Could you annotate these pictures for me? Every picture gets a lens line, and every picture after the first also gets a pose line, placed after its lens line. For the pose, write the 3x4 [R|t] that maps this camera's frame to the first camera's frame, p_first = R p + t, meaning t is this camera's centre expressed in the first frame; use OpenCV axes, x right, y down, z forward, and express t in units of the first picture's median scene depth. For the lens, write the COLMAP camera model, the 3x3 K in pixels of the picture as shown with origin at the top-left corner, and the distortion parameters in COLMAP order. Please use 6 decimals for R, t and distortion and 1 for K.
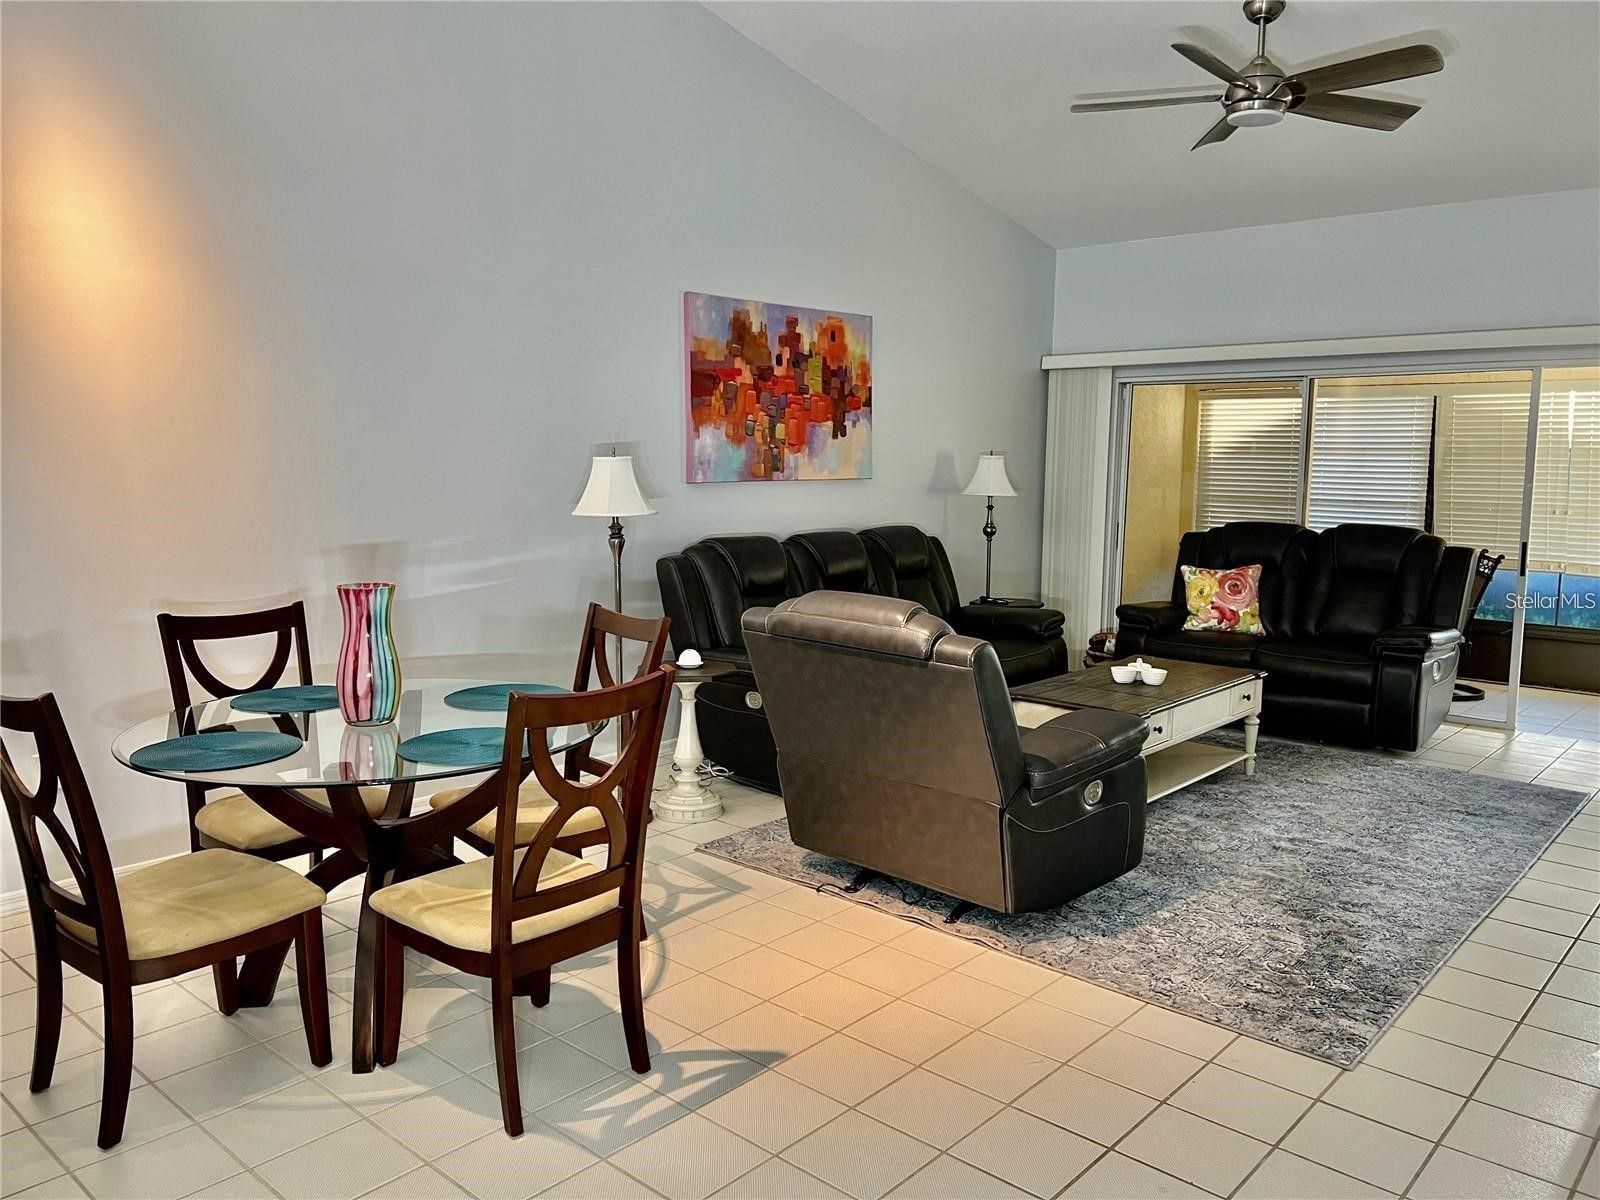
lens RADIAL K [[1196.3, 0, 793.5], [0, 1196.3, 600.9], [0, 0, 1]] dist [0.009753, -0.004386]
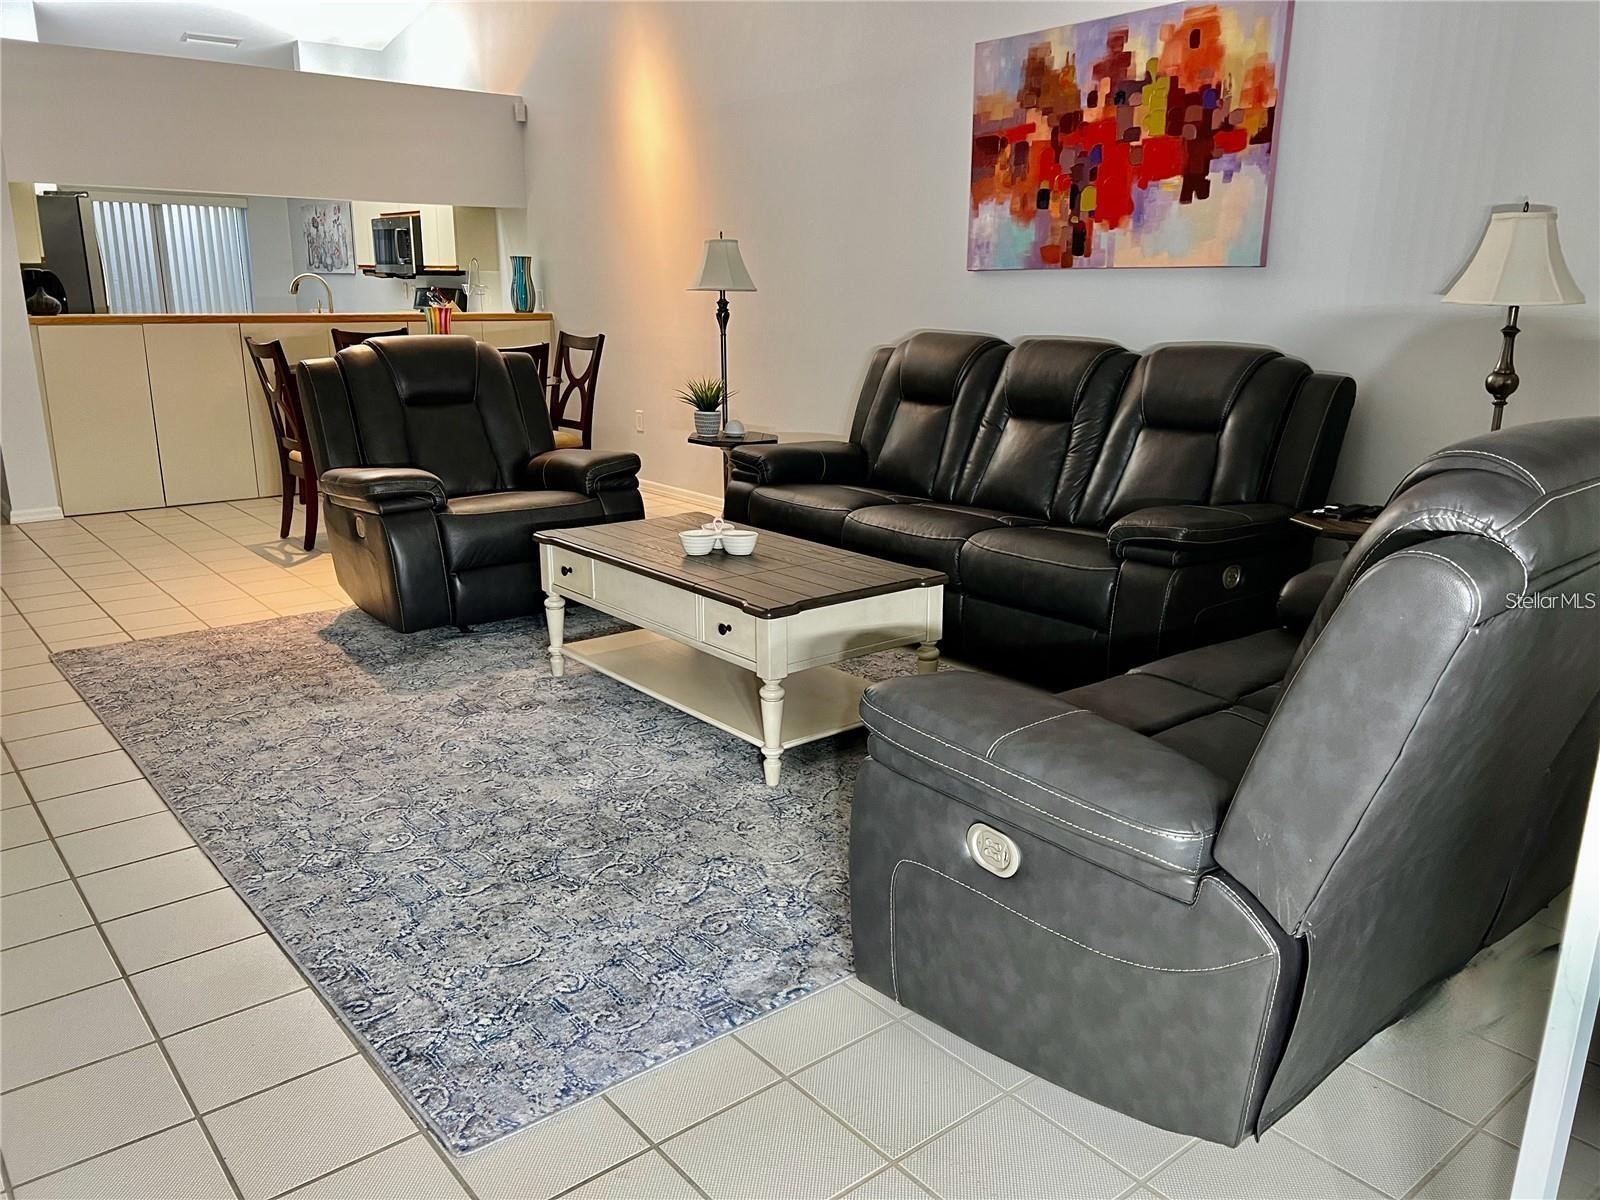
lens RADIAL K [[1196.3, 0, 795.1], [0, 1196.3, 596.9], [0, 0, 1]] dist [0.009753, -0.004386]
pose [[-0.161979, 0.250769, -0.954399, 0.794165], [-0.121731, 0.954706, 0.271509, -0.085641], [0.979257, 0.160159, -0.124116, 0.952008]]
